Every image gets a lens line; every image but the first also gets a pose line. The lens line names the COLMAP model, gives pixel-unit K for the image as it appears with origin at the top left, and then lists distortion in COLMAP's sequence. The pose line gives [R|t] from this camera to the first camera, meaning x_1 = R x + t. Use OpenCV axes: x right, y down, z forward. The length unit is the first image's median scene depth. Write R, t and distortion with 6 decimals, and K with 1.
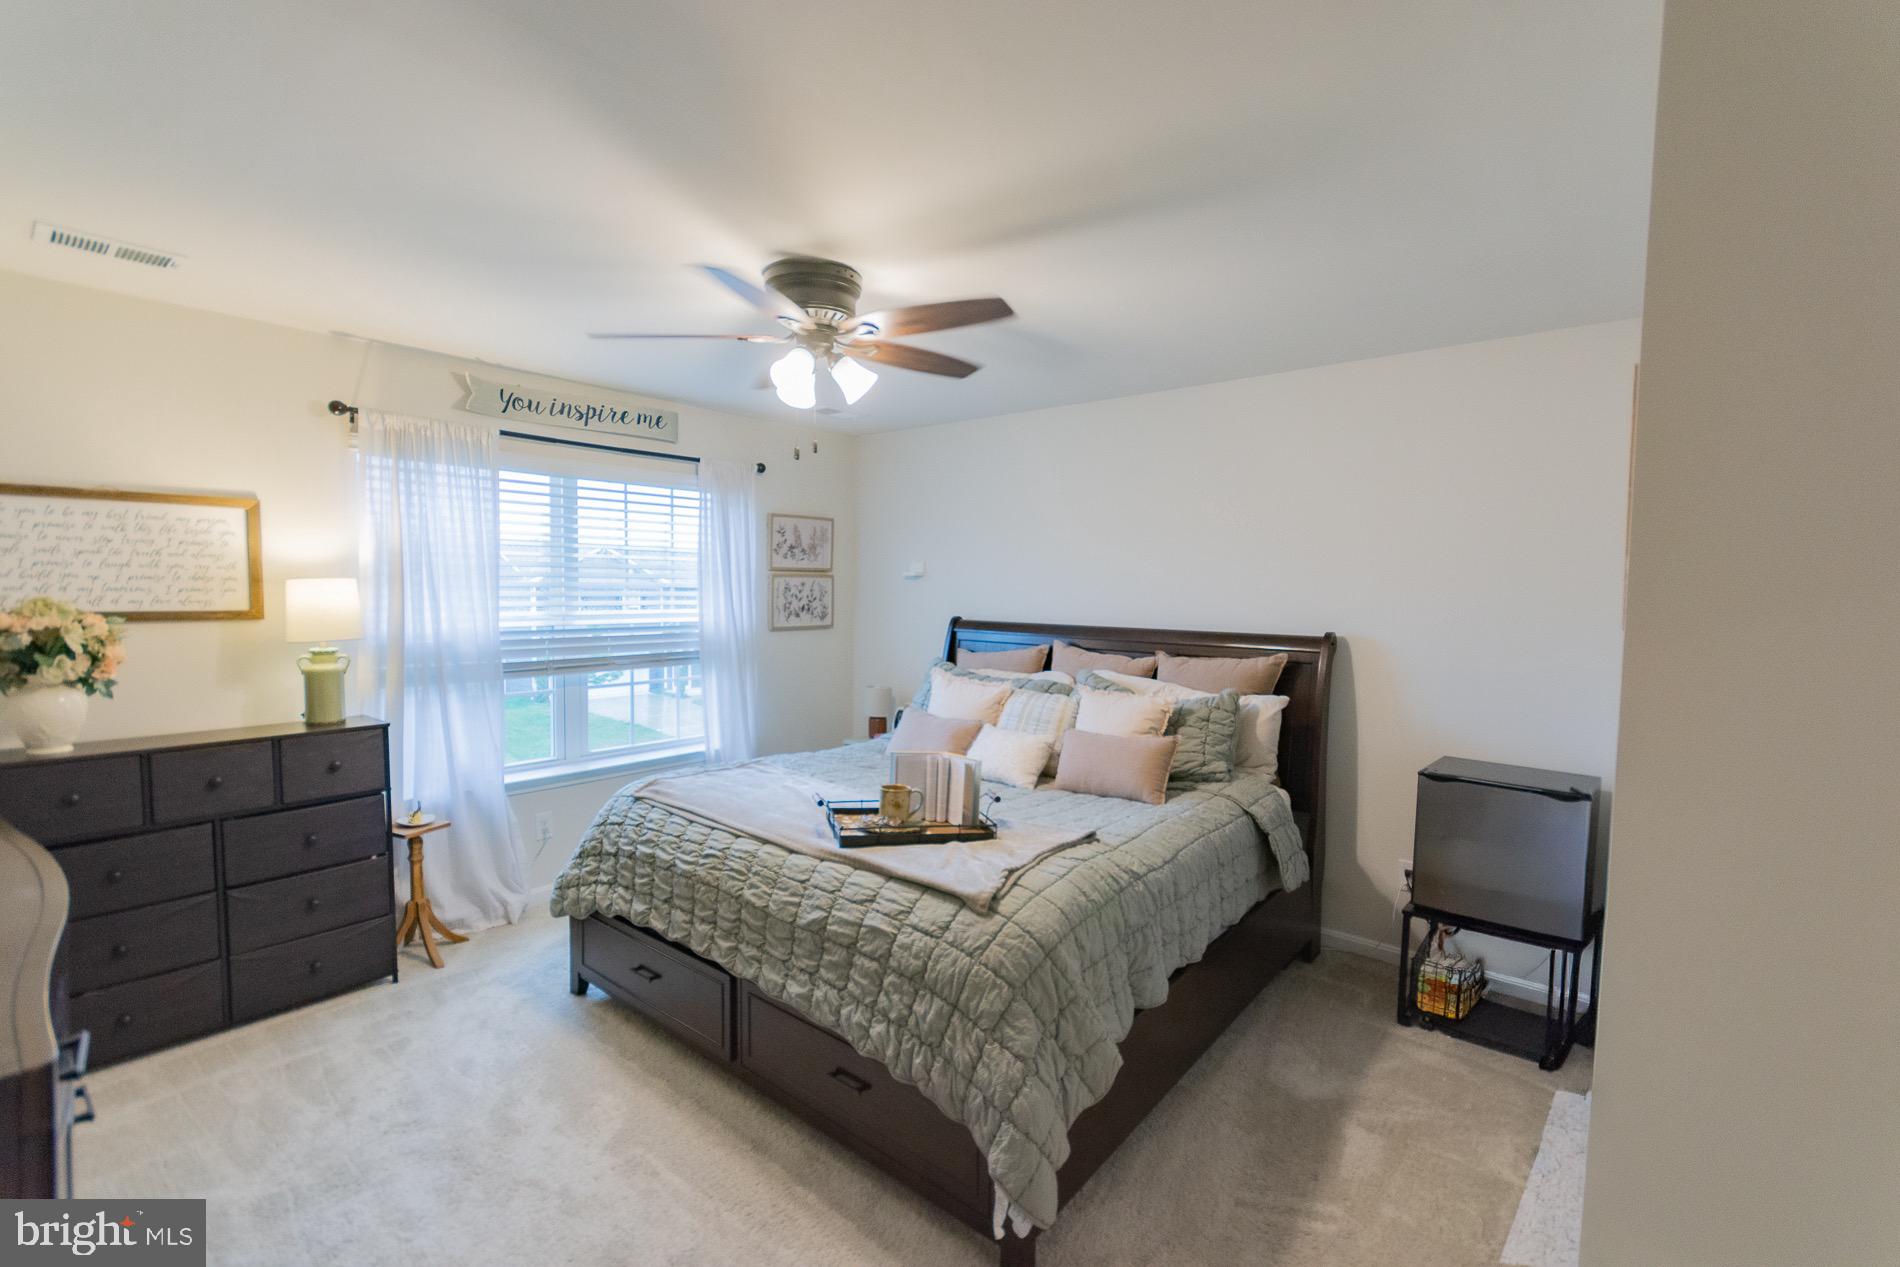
lens RADIAL K [[850.7, 0, 938.1], [0, 850.7, 638.4], [0, 0, 1]] dist [0.013857, -0.004327]
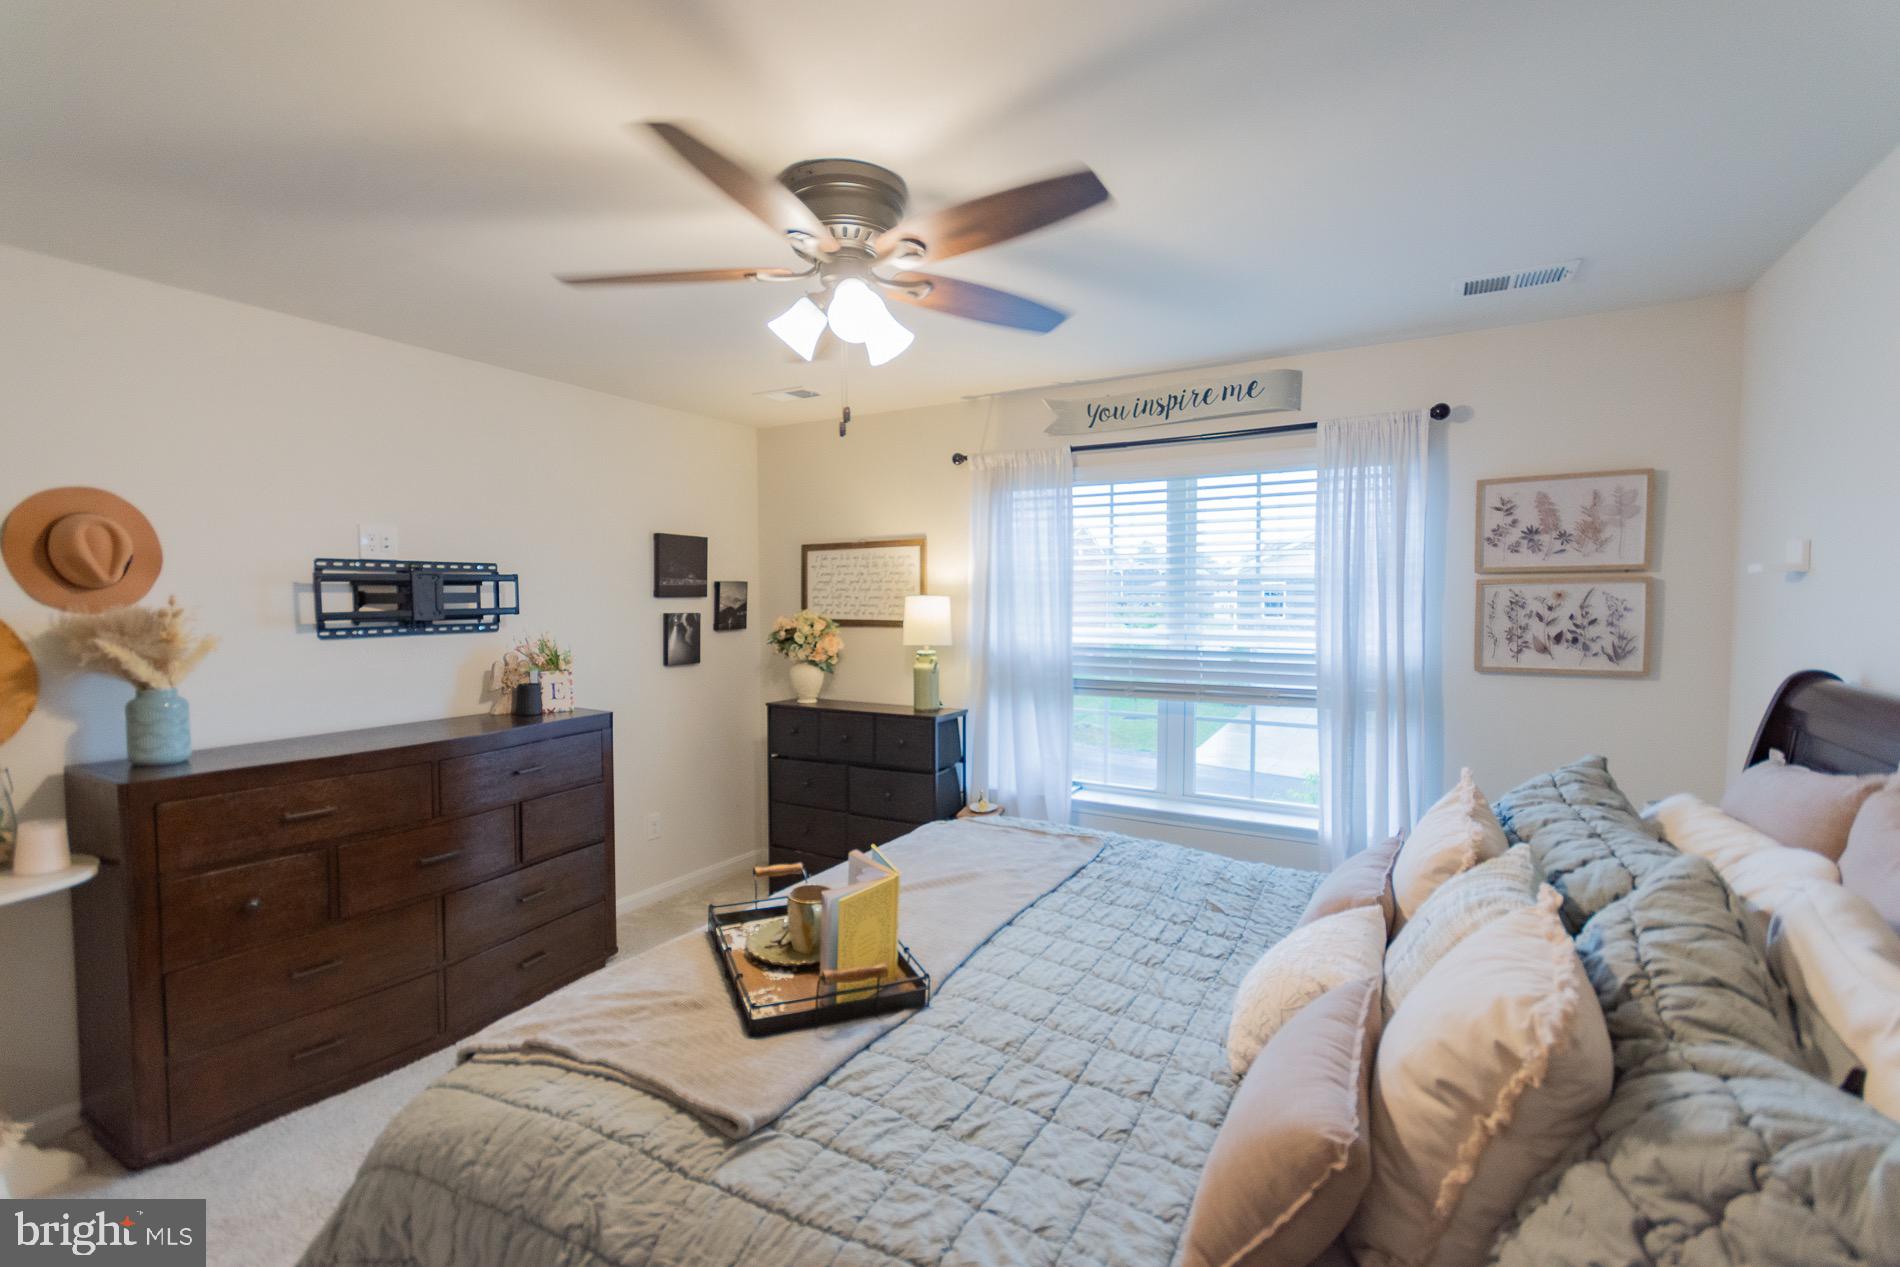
lens RADIAL K [[850.7, 0, 936.2], [0, 850.7, 634.0], [0, 0, 1]] dist [0.013857, -0.004327]
pose [[0.181611, 0.029593, -0.982925, 0.526424], [-0.058101, 0.998124, 0.019316, -0.040106], [0.981653, 0.053601, 0.182989, 0.788075]]
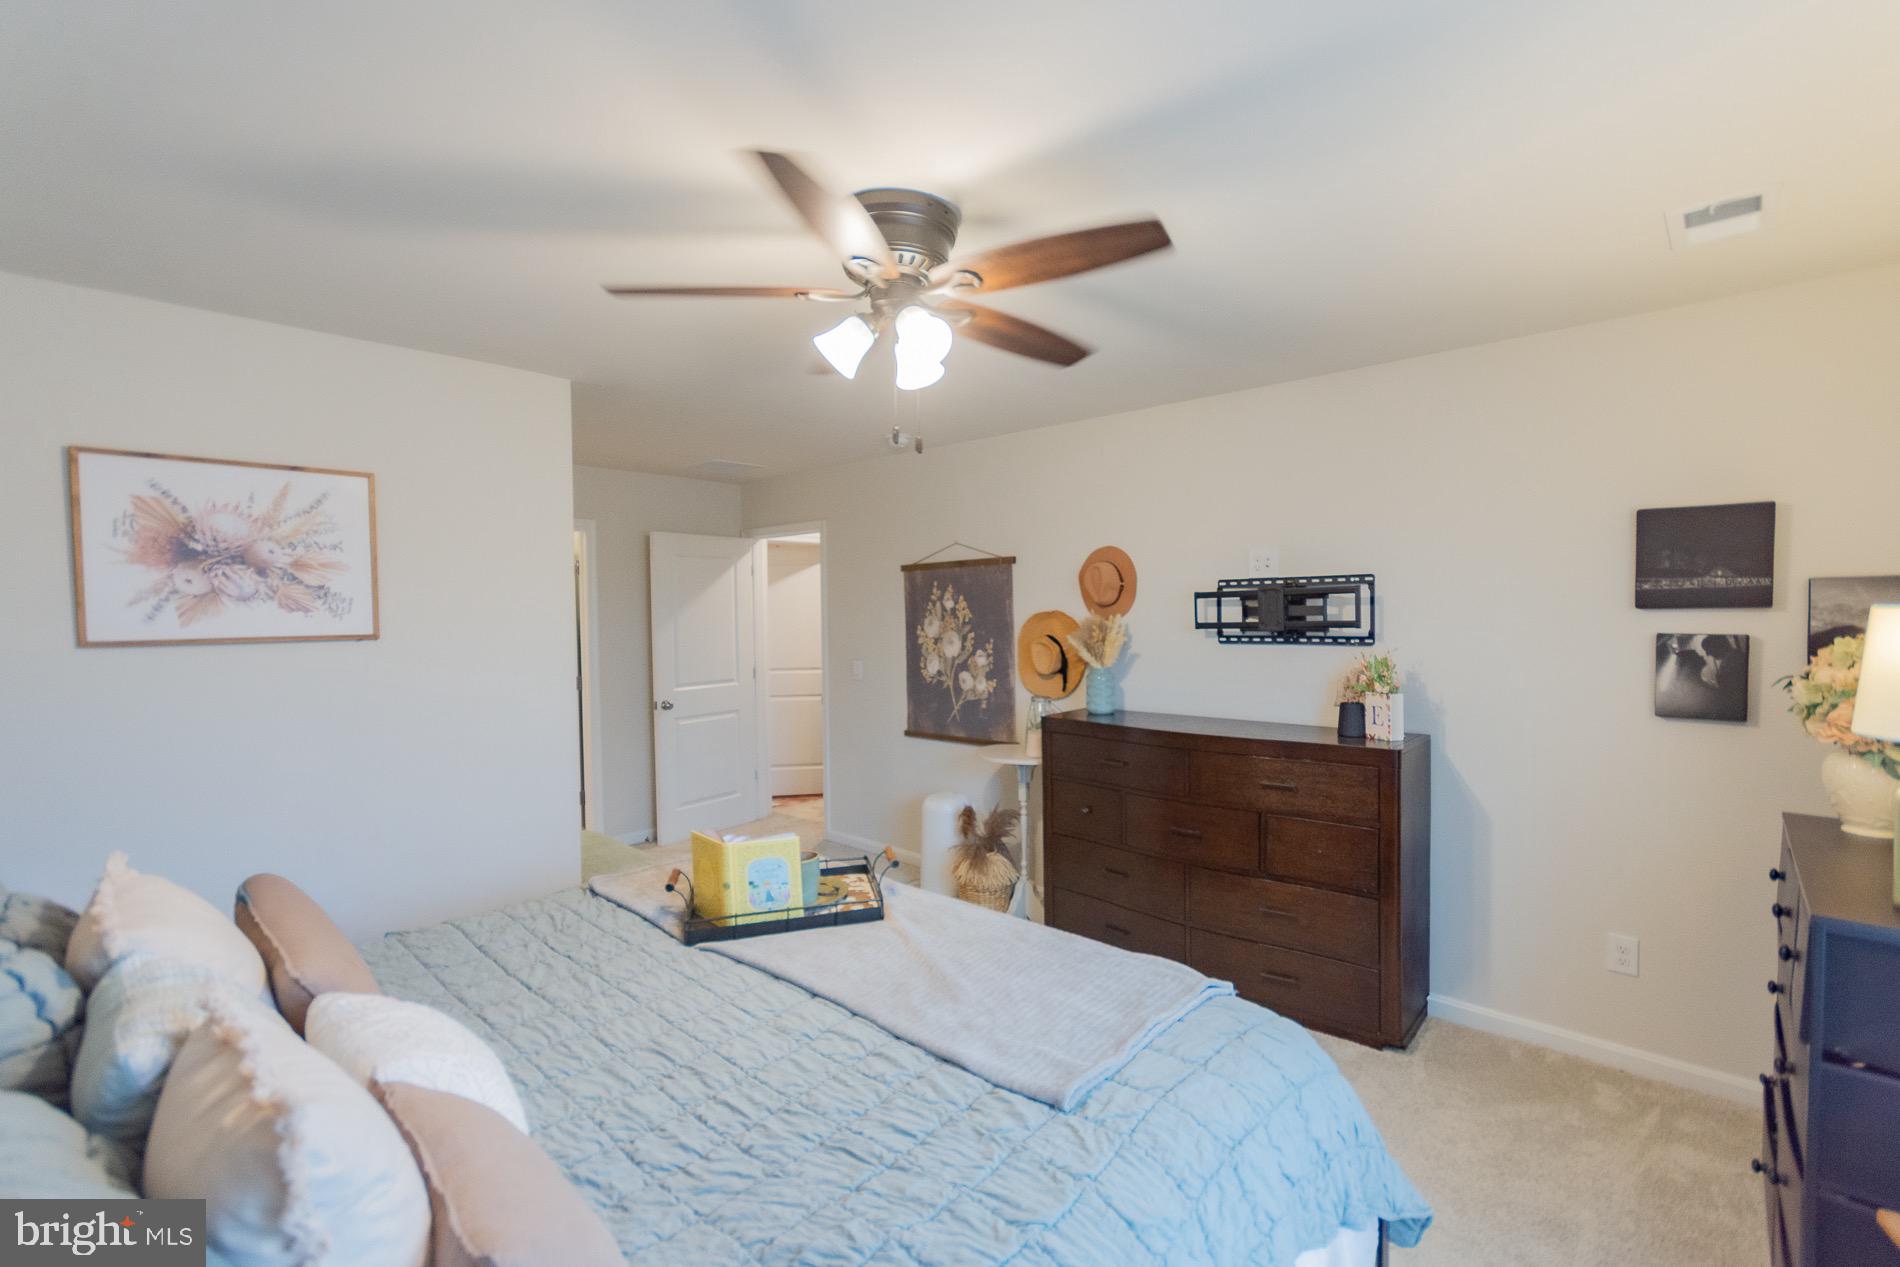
lens RADIAL K [[850.7, 0, 941.0], [0, 850.7, 631.8], [0, 0, 1]] dist [0.013857, -0.004327]
pose [[-0.999055, -0.005644, 0.043091, -0.180143], [-0.001698, 0.995843, 0.091074, -0.099666], [-0.043426, 0.090914, -0.994911, 1.487106]]
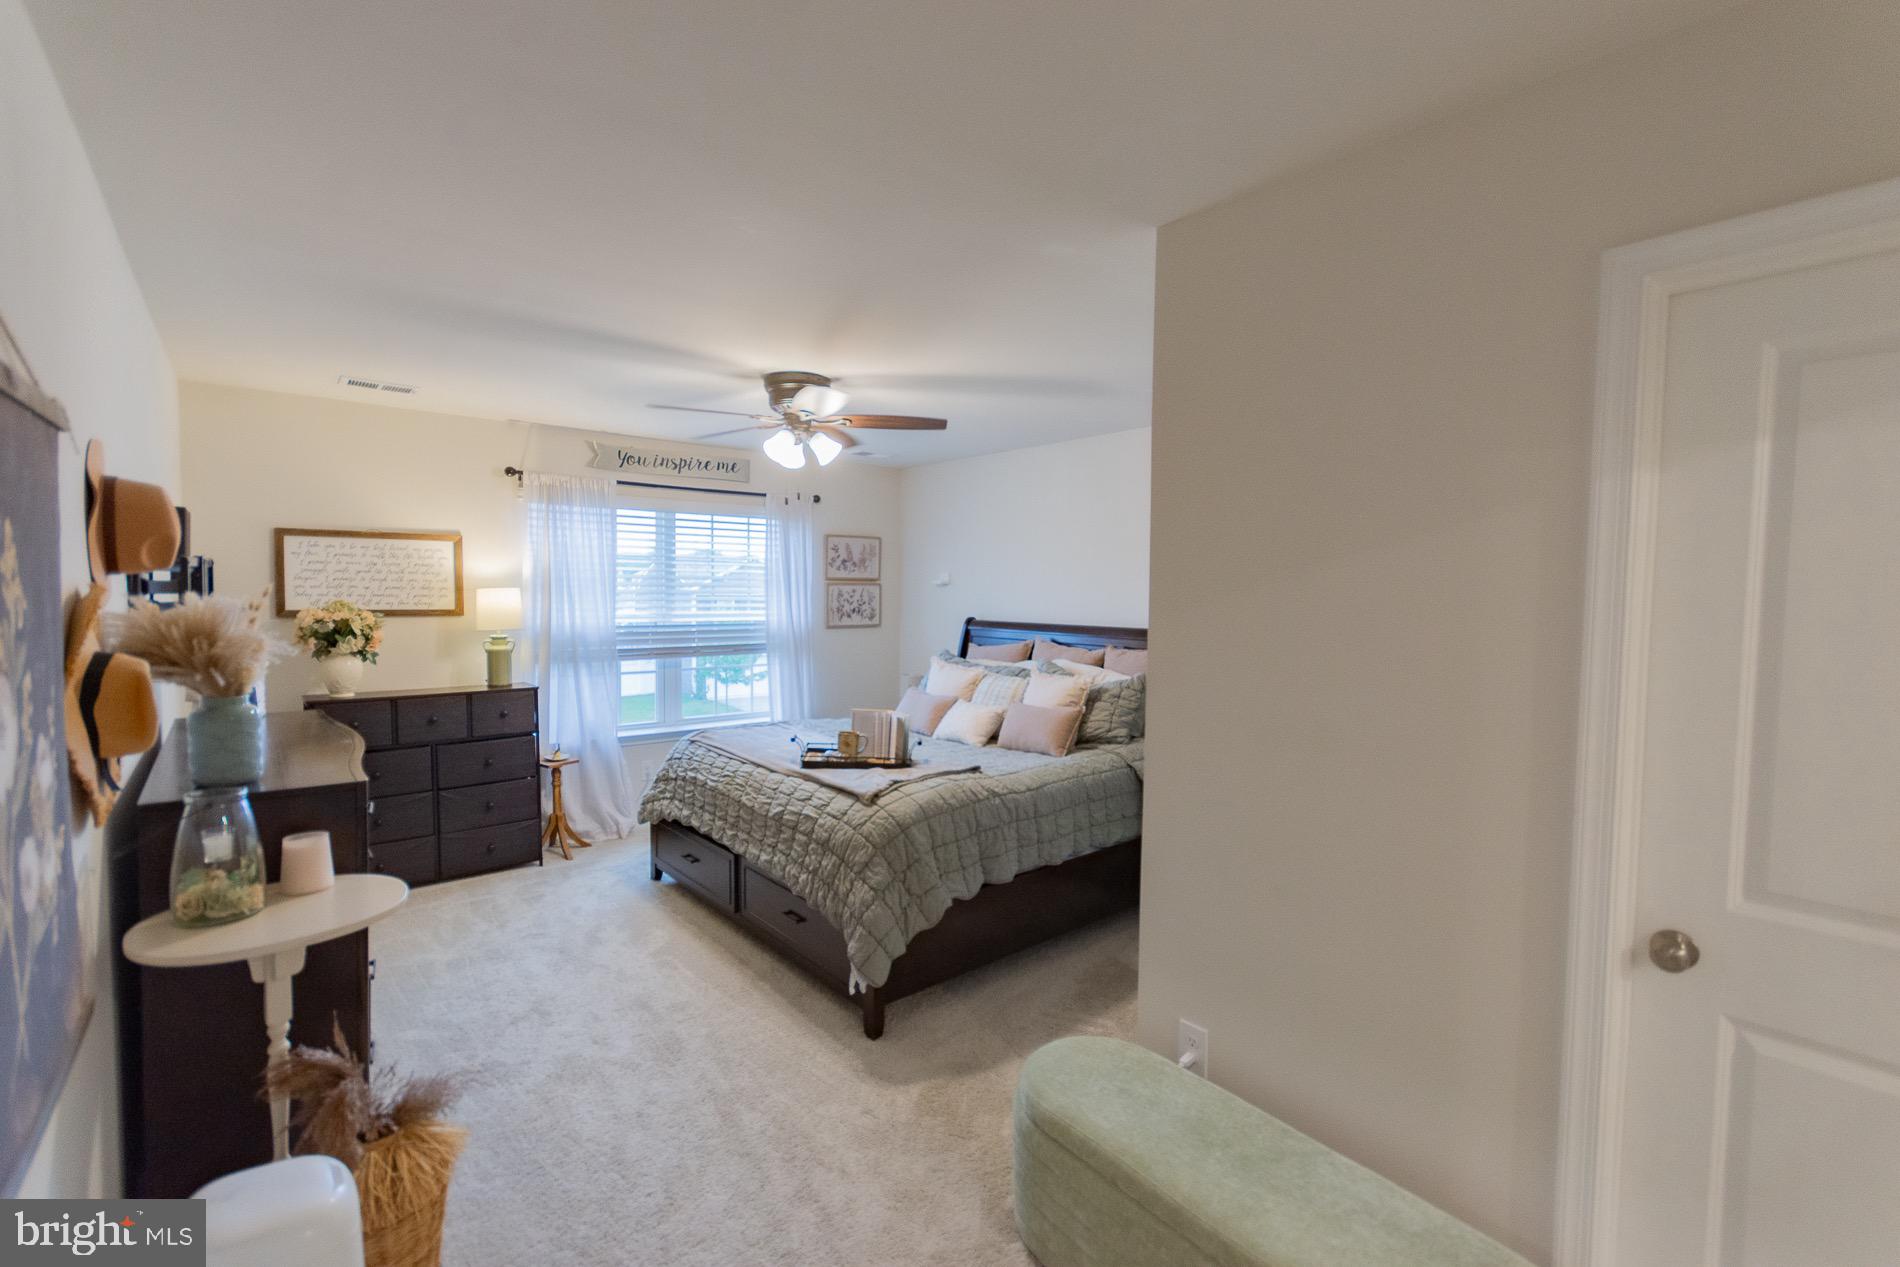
lens RADIAL K [[850.7, 0, 932.5], [0, 850.7, 639.6], [0, 0, 1]] dist [0.013857, -0.004327]
pose [[0.983874, 0.007878, -0.178692, 0.282603], [-0.008974, 0.999946, -0.005326, 0.020344], [0.178640, 0.006844, 0.983891, -0.316635]]
